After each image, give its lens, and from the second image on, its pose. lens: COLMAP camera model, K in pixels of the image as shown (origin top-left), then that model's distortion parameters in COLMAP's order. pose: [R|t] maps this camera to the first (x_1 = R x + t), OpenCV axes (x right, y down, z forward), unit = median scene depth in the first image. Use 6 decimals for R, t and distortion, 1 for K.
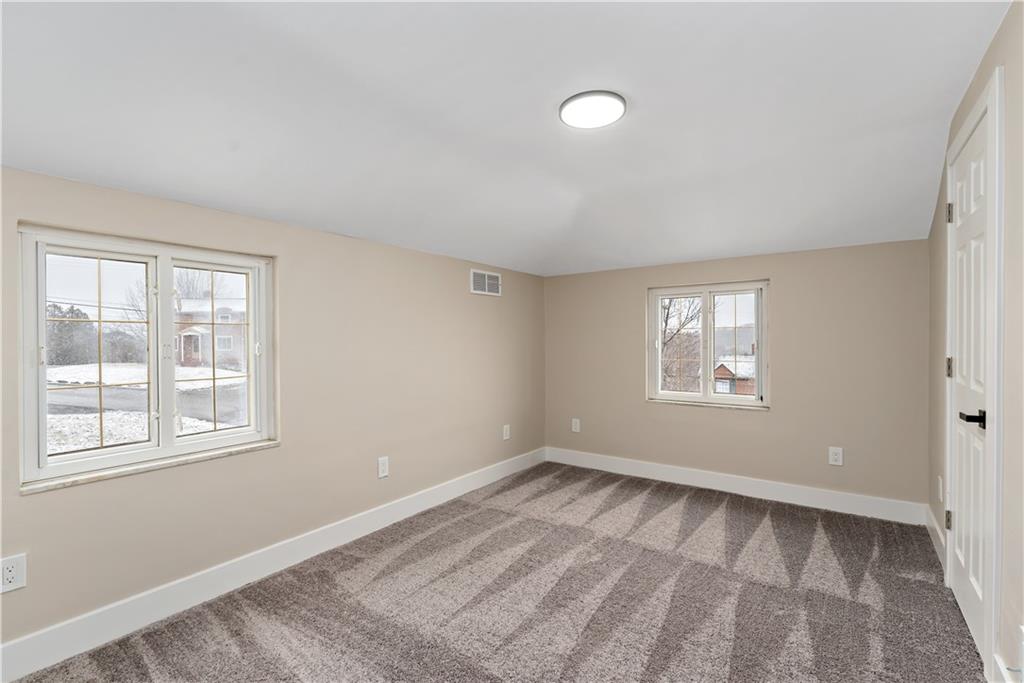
lens RADIAL K [[458.0, 0, 513.4], [0, 458.0, 340.8], [0, 0, 1]] dist [0.003181, -0.002958]
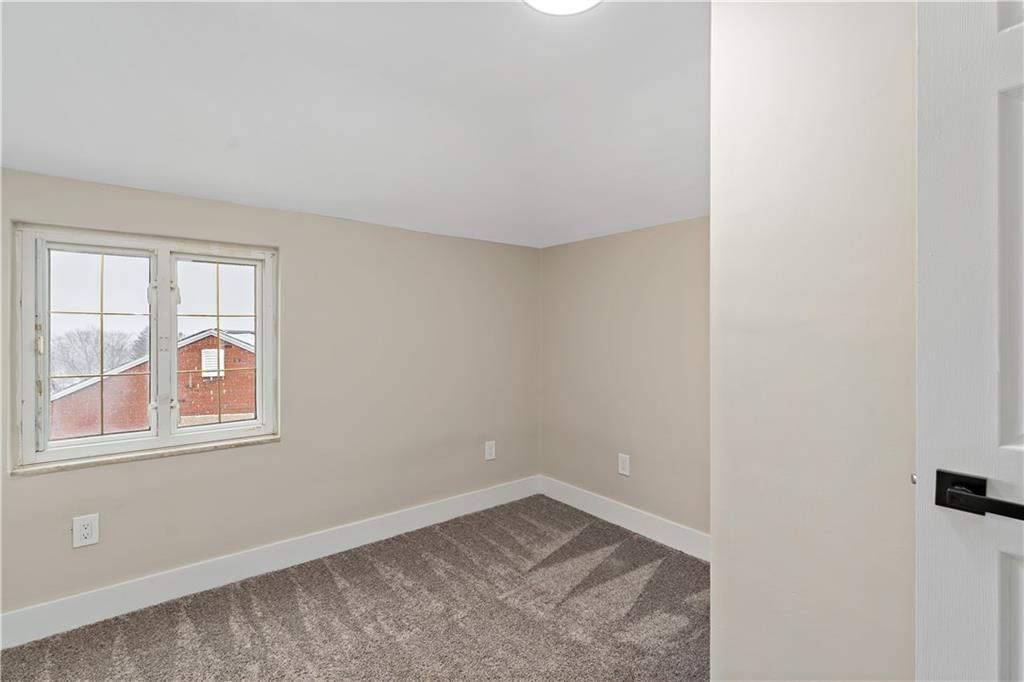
lens RADIAL K [[420.9, 0, 502.4], [0, 420.9, 339.0], [0, 0, 1]] dist [0.003996, 0.000208]
pose [[0.945832, 0.007621, -0.324566, 0.238447], [-0.002692, 0.999874, 0.015631, -0.002420], [0.324645, -0.013910, 0.945734, 0.327229]]
